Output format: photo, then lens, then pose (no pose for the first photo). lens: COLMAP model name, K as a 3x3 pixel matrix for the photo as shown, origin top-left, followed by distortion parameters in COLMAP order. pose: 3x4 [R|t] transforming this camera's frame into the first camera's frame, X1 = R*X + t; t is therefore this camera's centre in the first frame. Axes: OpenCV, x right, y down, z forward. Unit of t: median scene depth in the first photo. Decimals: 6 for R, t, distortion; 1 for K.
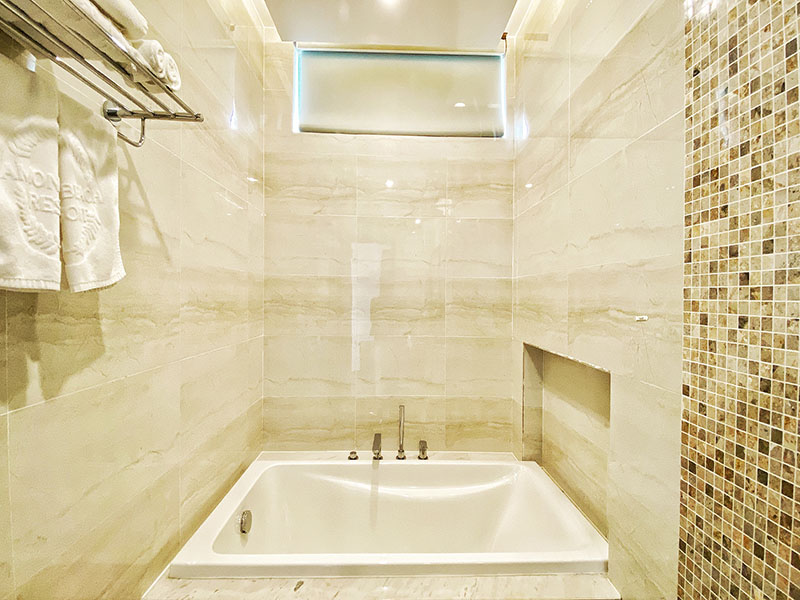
lens RADIAL K [[324.2, 0, 404.3], [0, 324.2, 299.5], [0, 0, 1]] dist [0.010523, -0.000228]
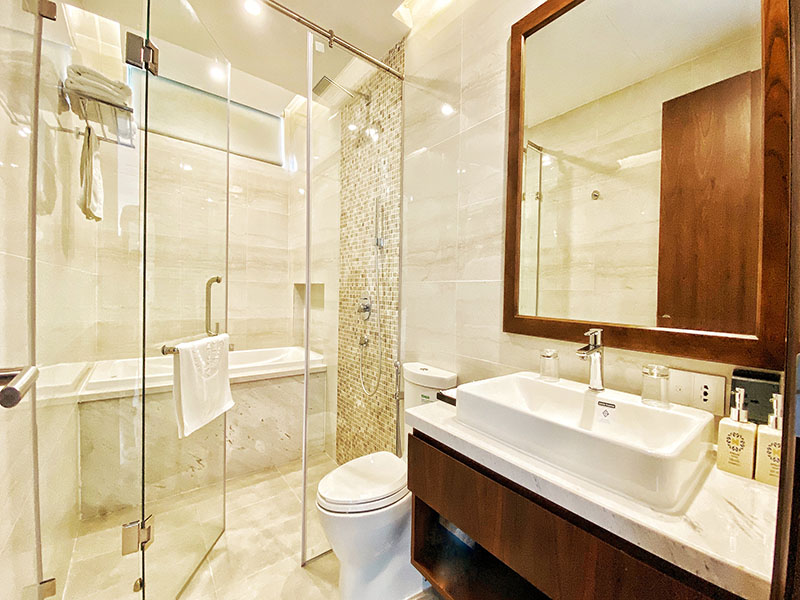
lens RADIAL K [[324.2, 0, 404.3], [0, 324.2, 299.5], [0, 0, 1]] dist [0.010523, -0.000228]
pose [[0.799142, -0.006527, 0.601107, -0.232268], [-0.009184, 0.999692, 0.023065, 0.166670], [-0.601072, -0.023953, 0.798836, -0.821687]]
